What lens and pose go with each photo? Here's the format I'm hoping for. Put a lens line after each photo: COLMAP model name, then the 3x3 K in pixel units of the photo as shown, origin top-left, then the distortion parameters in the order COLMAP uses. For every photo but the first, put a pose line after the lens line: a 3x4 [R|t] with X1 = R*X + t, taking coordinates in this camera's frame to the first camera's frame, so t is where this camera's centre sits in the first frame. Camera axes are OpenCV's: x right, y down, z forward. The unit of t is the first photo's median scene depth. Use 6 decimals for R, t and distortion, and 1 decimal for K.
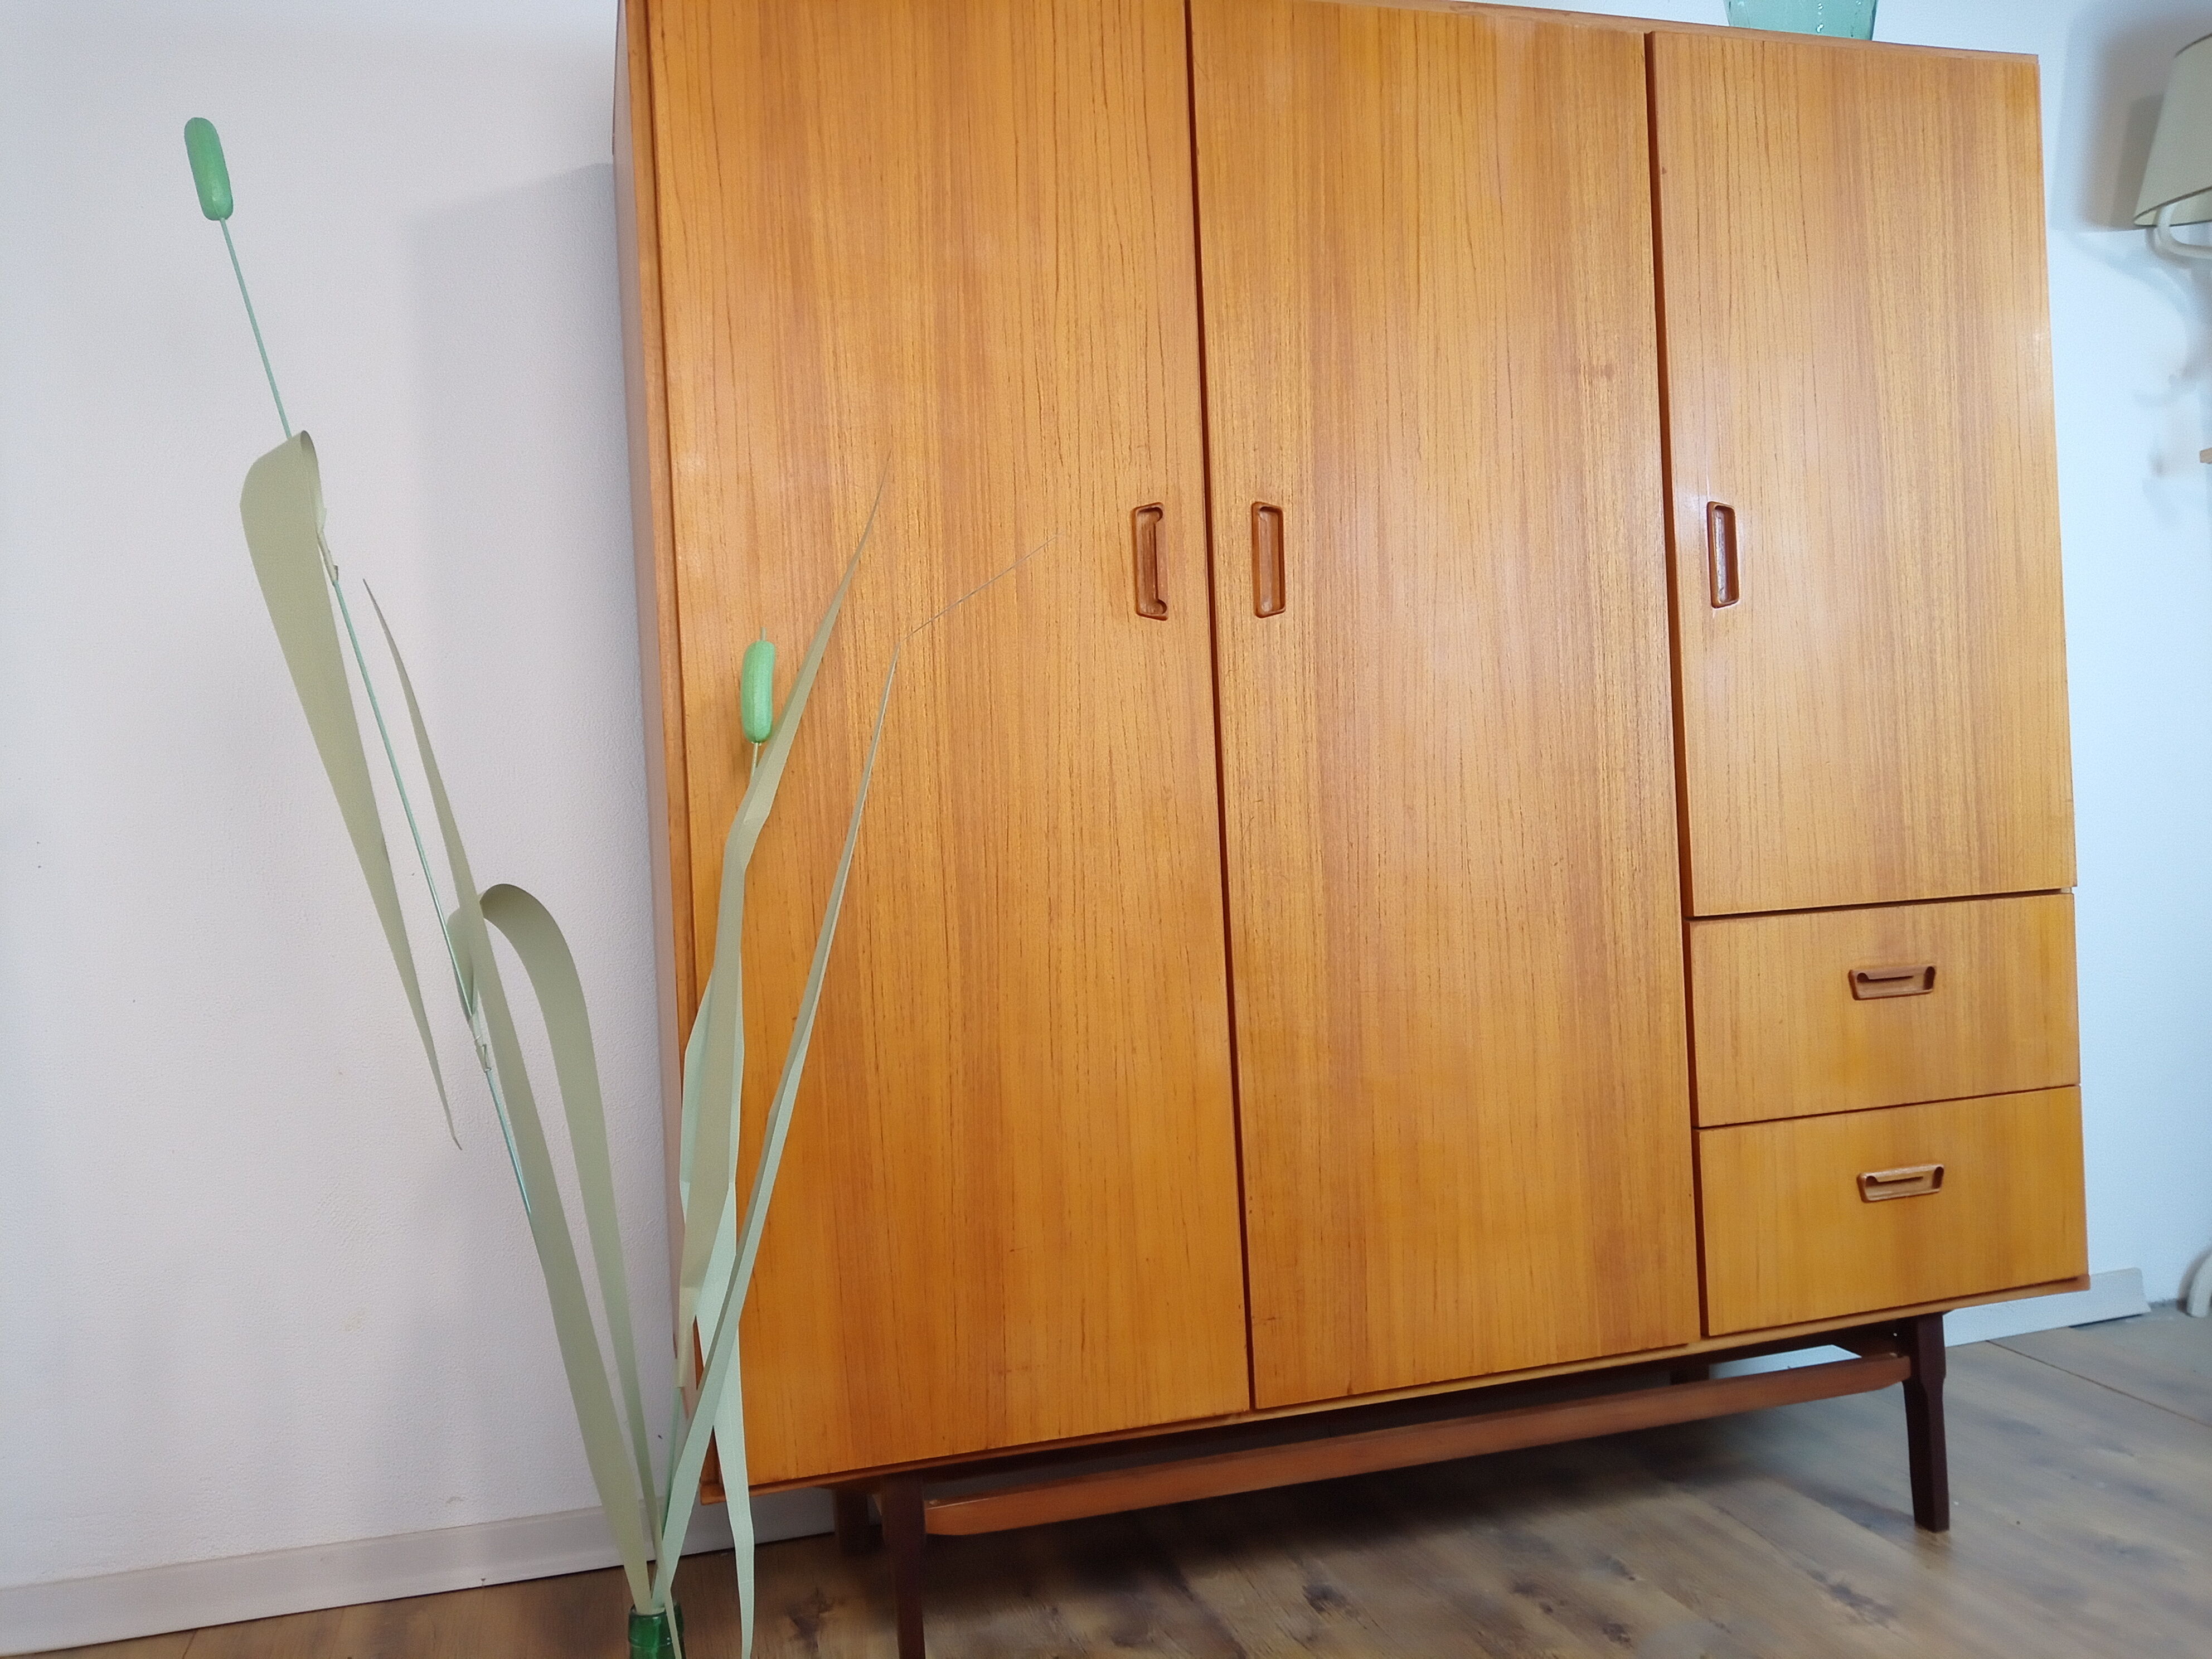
lens RADIAL K [[1774.3, 0, 1090.3], [0, 1774.3, 816.8], [0, 0, 1]] dist [0.043804, -0.063345]
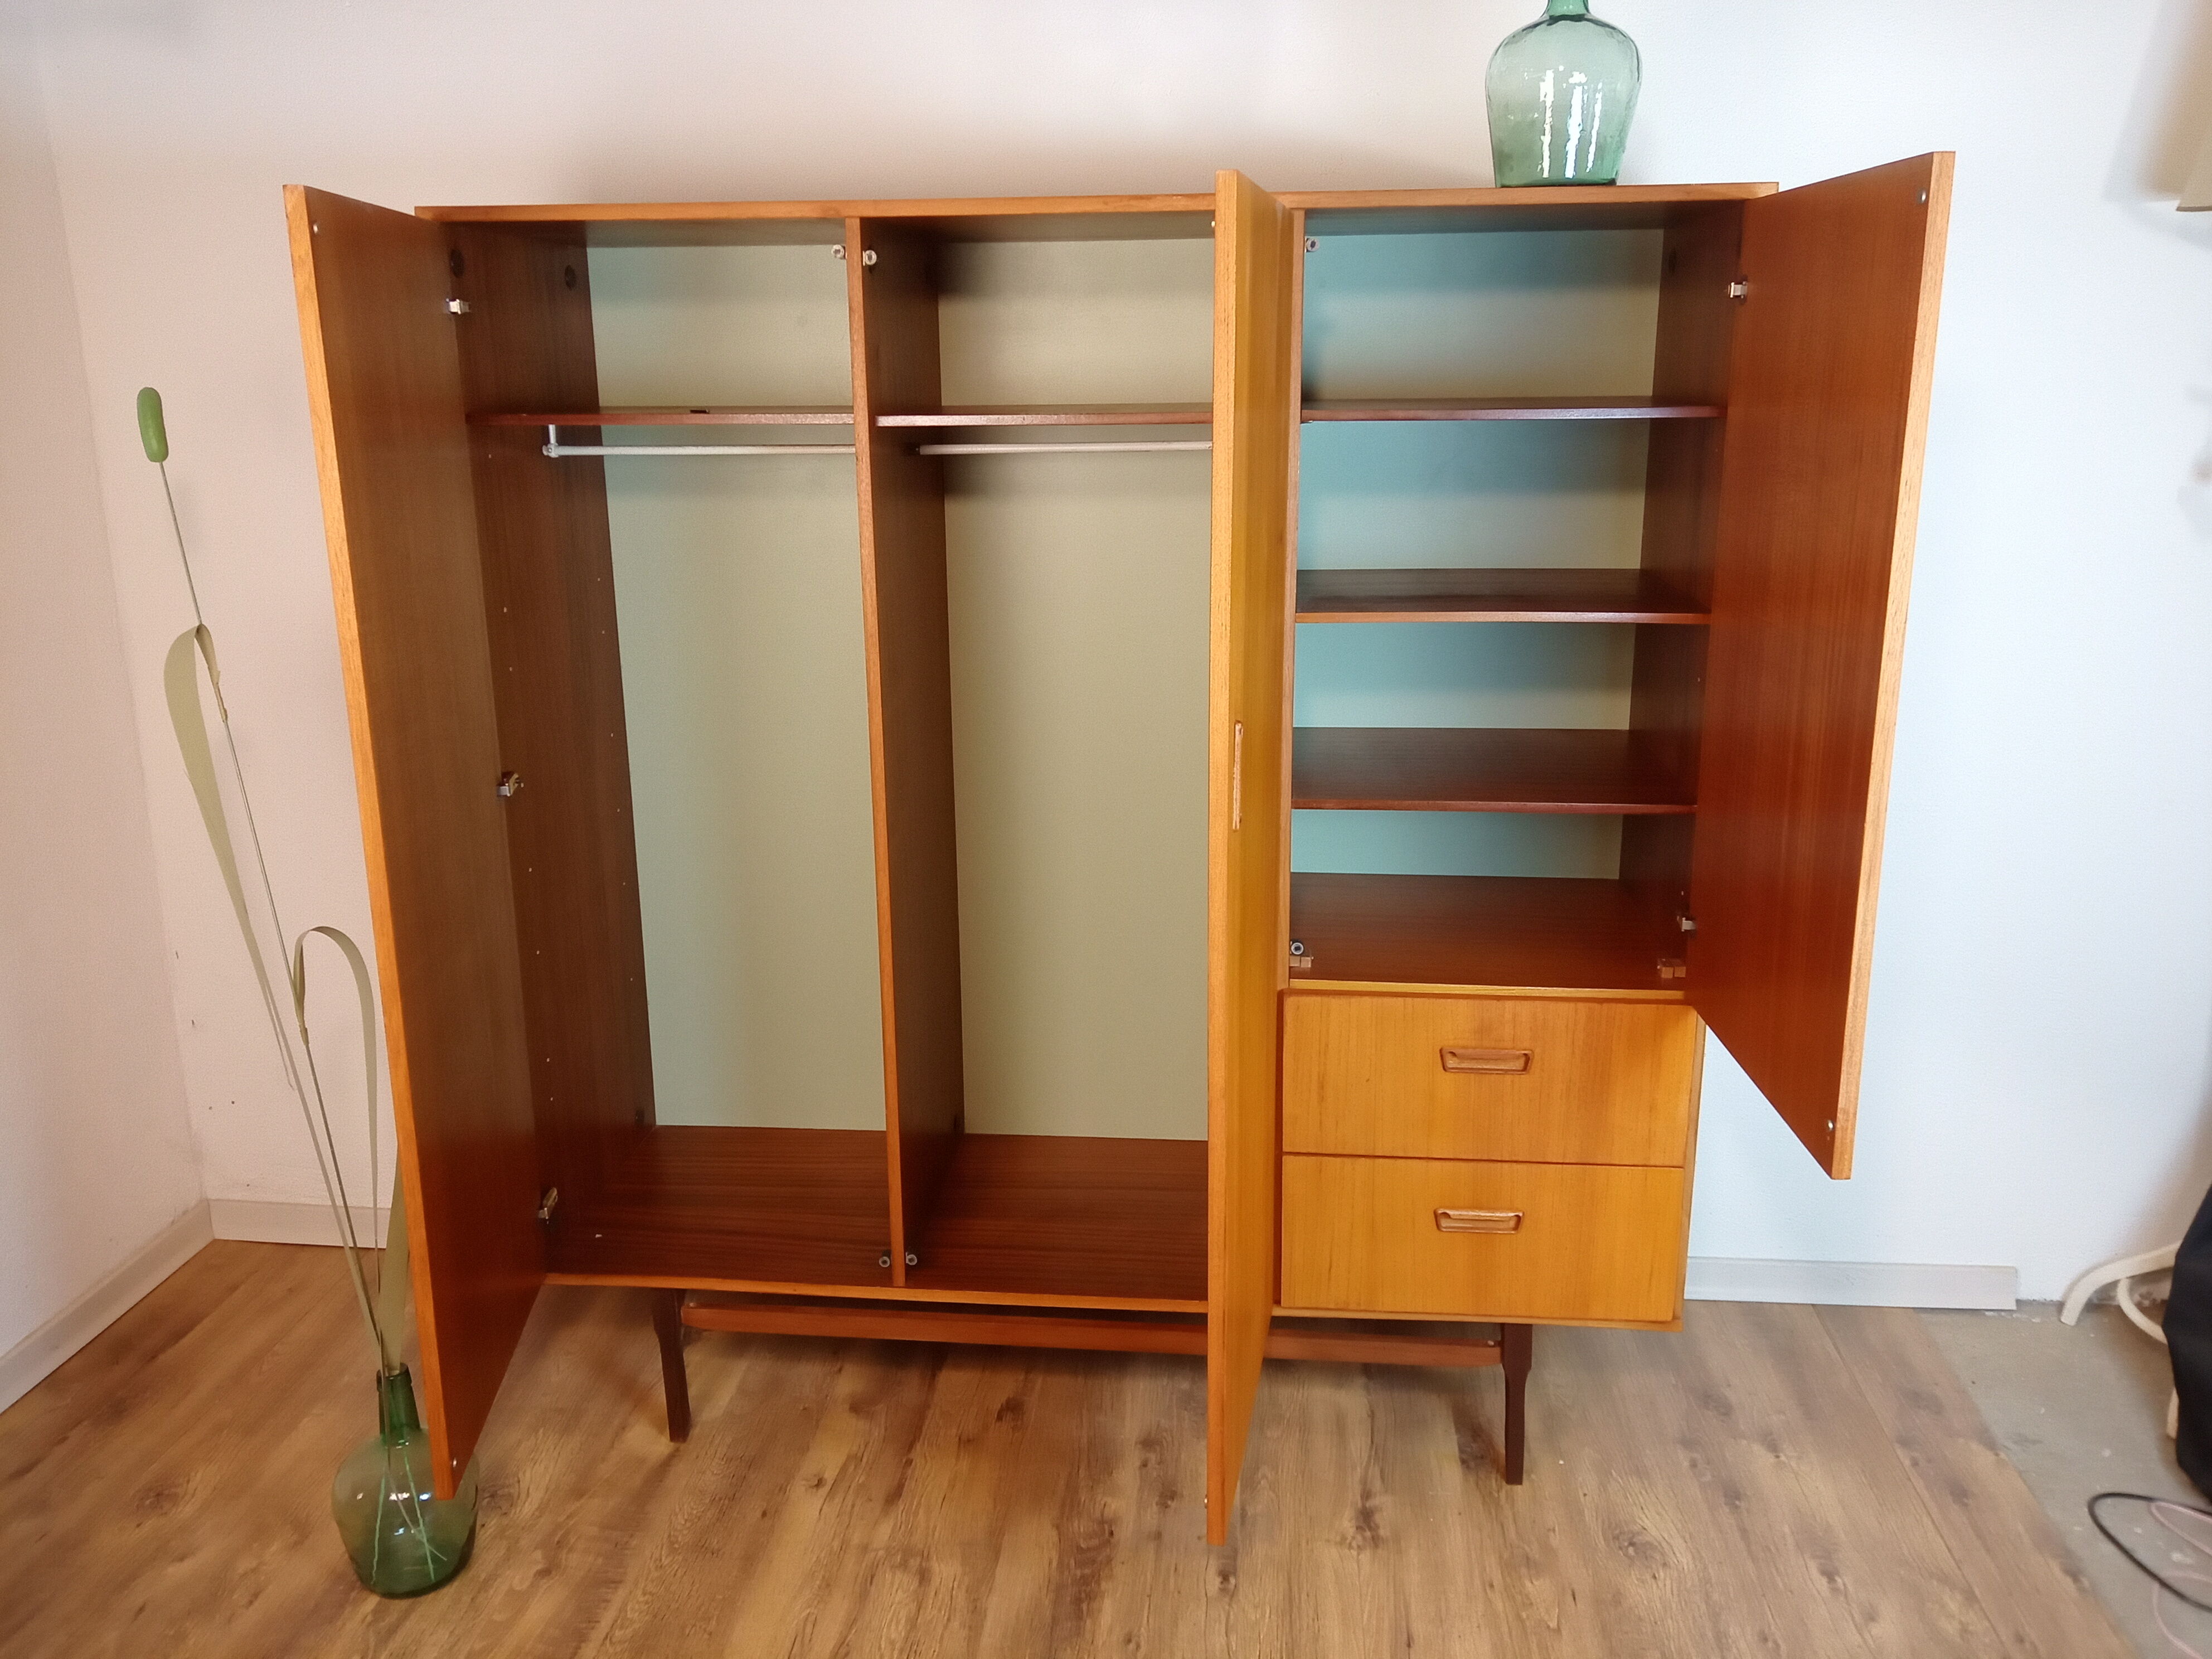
lens RADIAL K [[1774.3, 0, 1098.1], [0, 1774.3, 811.4], [0, 0, 1]] dist [0.043804, -0.063345]
pose [[0.925828, 0.131626, -0.354284, 0.633459], [-0.036192, 0.963964, 0.263561, -0.373629], [0.376208, -0.231190, 0.897228, -0.089260]]
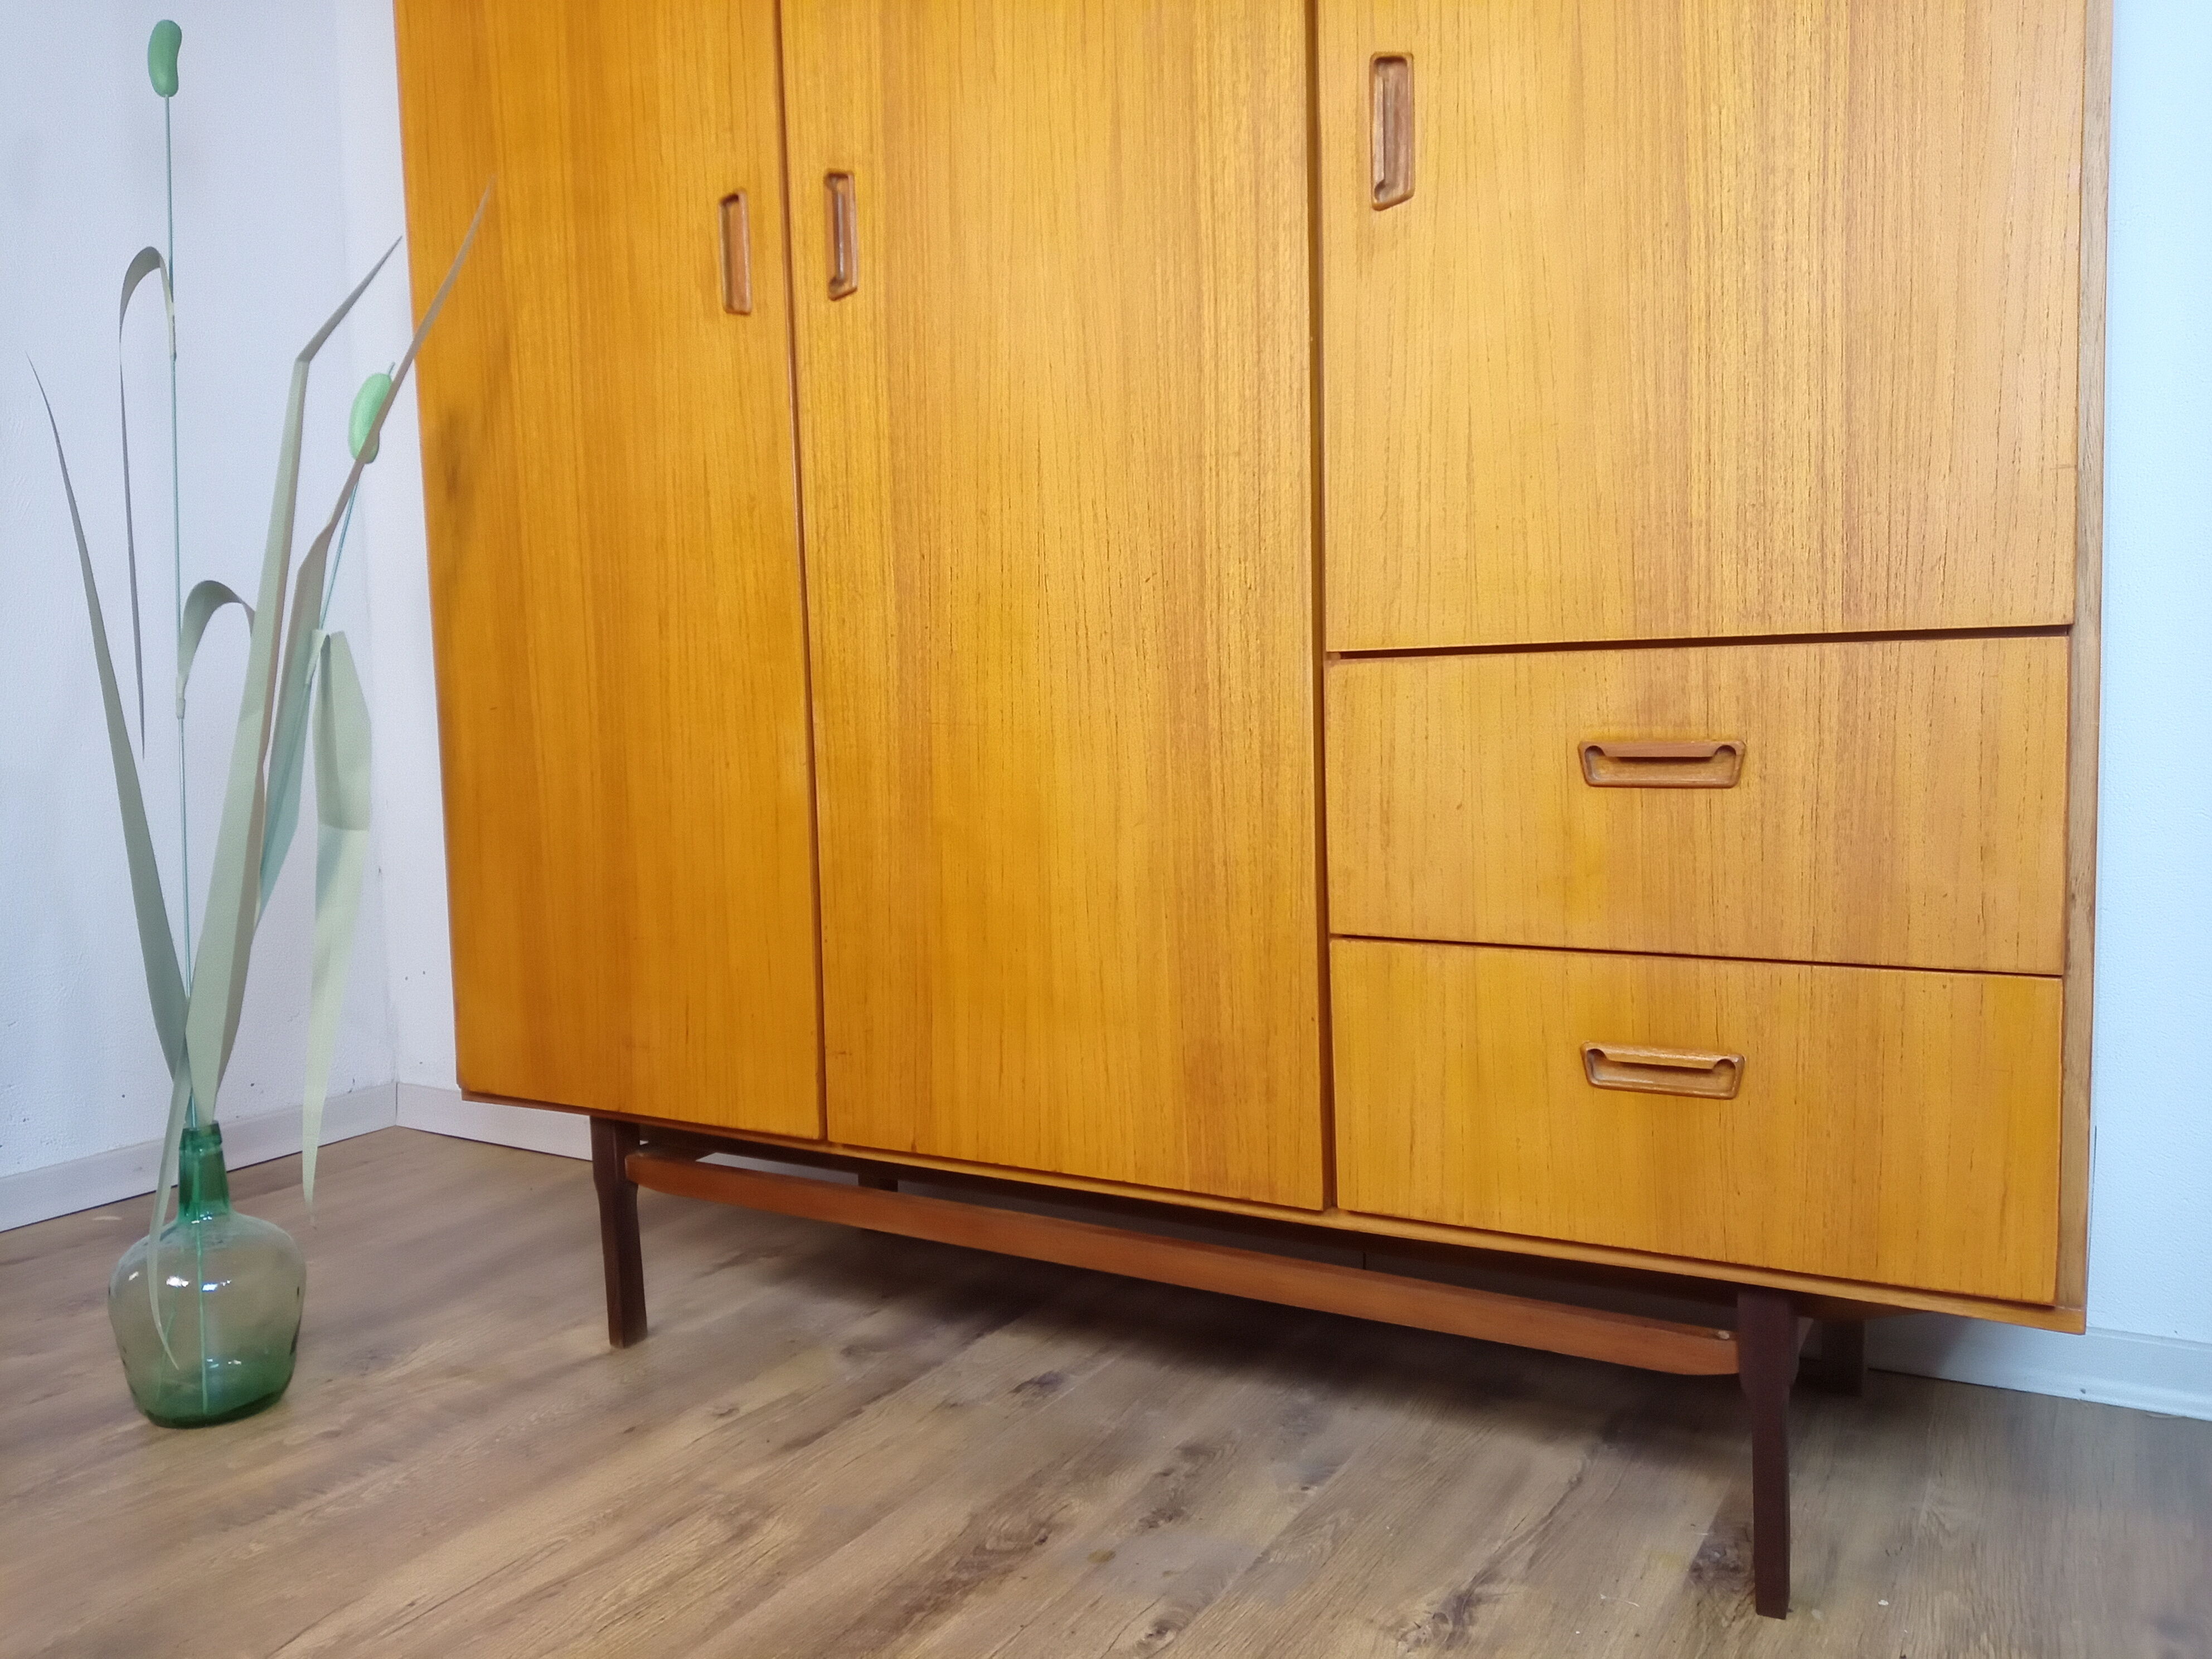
lens RADIAL K [[1774.3, 0, 1092.4], [0, 1774.3, 813.8], [0, 0, 1]] dist [0.043804, -0.063345]
pose [[0.681864, 0.090303, -0.725883, 0.819048], [-0.006197, 0.993028, 0.117715, 0.037231], [0.731453, -0.075767, 0.677670, 0.432218]]
